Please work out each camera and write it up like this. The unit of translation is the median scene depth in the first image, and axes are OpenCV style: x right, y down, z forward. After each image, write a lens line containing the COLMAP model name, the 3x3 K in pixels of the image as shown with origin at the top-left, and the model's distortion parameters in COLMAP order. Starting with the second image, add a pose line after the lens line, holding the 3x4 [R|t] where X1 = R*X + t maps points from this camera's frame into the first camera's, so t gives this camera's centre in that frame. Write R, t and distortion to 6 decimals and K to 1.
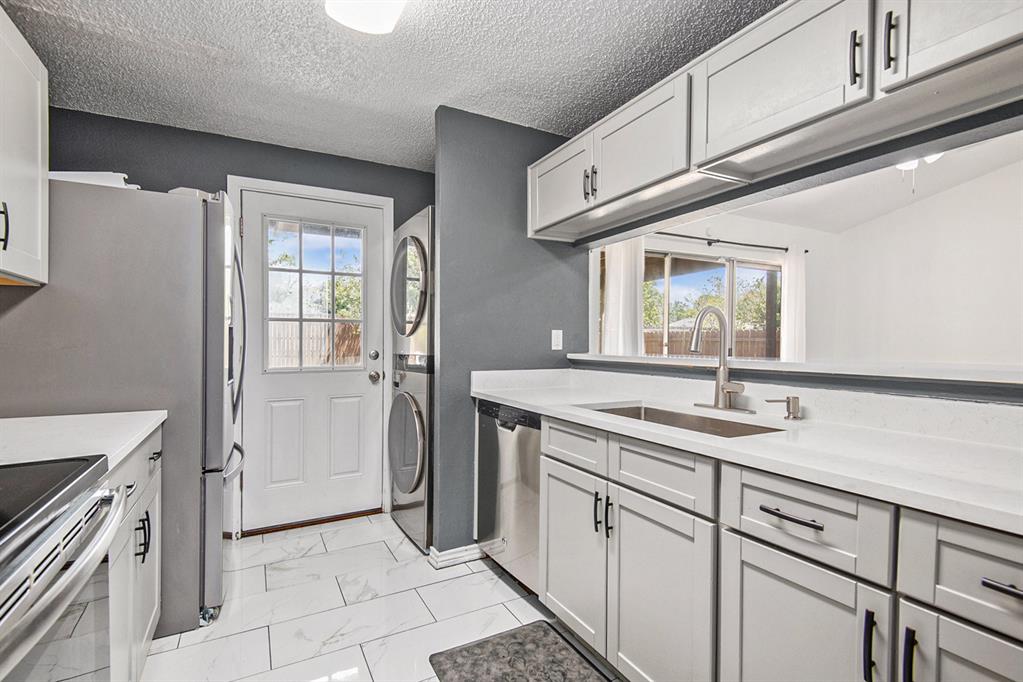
lens RADIAL K [[476.4, 0, 511.5], [0, 476.4, 341.0], [0, 0, 1]] dist [0.000873, -0.007770]
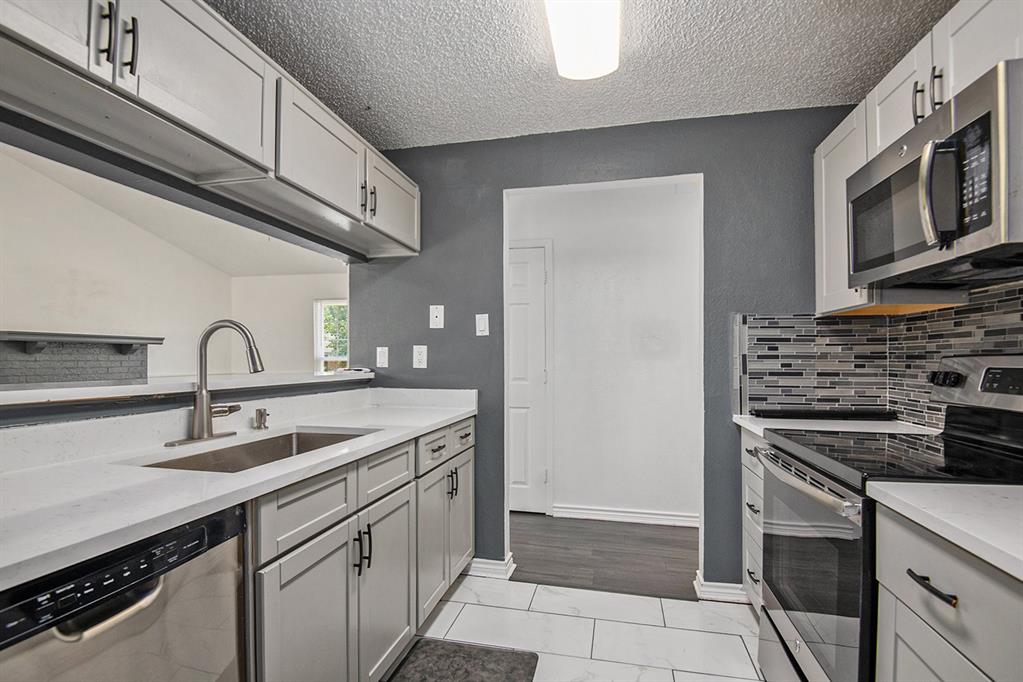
lens RADIAL K [[489.3, 0, 510.2], [0, 489.3, 358.3], [0, 0, 1]] dist [0.000192, 0.000025]
pose [[-0.749350, 0.001566, 0.662172, -0.612979], [0.004955, 0.999982, 0.003242, -0.001181], [-0.662155, 0.005711, -0.749345, 1.475639]]
